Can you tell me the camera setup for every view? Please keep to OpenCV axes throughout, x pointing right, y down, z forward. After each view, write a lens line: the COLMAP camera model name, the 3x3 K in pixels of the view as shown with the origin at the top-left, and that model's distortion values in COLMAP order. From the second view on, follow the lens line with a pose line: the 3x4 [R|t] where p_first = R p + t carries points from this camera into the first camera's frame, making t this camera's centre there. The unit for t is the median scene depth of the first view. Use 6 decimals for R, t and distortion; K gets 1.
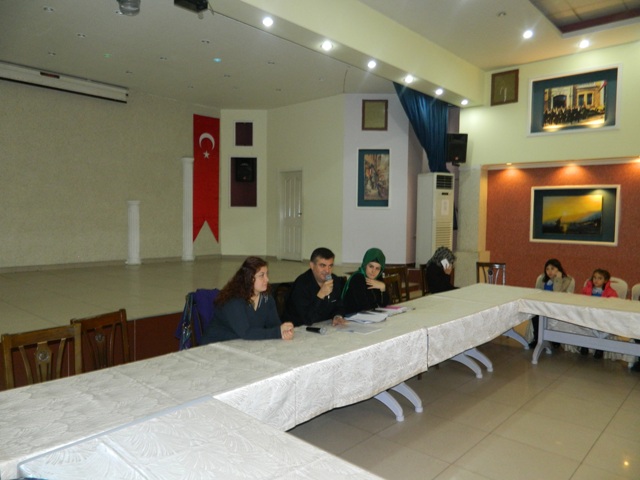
lens RADIAL K [[477.9, 0, 316.4], [0, 477.9, 236.3], [0, 0, 1]] dist [0.010263, -0.000872]
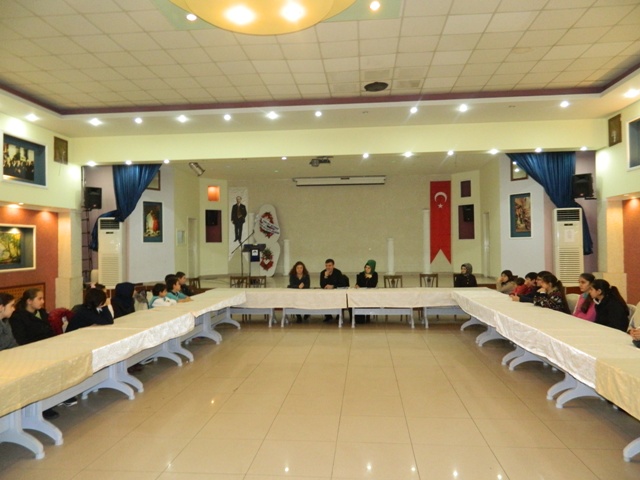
lens RADIAL K [[477.9, 0, 316.4], [0, 477.9, 236.3], [0, 0, 1]] dist [0.010263, -0.000872]
pose [[0.589676, -0.035497, -0.806860, 0.868537], [-0.018155, 0.998199, -0.057182, 0.022627], [0.807436, 0.048368, 0.587969, -0.240125]]
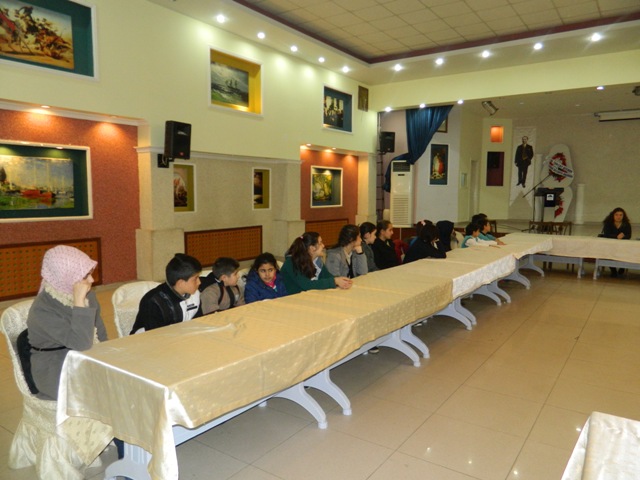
lens RADIAL K [[477.9, 0, 316.4], [0, 477.9, 236.3], [0, 0, 1]] dist [0.010263, -0.000872]
pose [[0.126060, 0.080800, -0.988727, 0.834653], [-0.053196, 0.995794, 0.074595, 0.035978], [0.990595, 0.043193, 0.129828, -0.347275]]
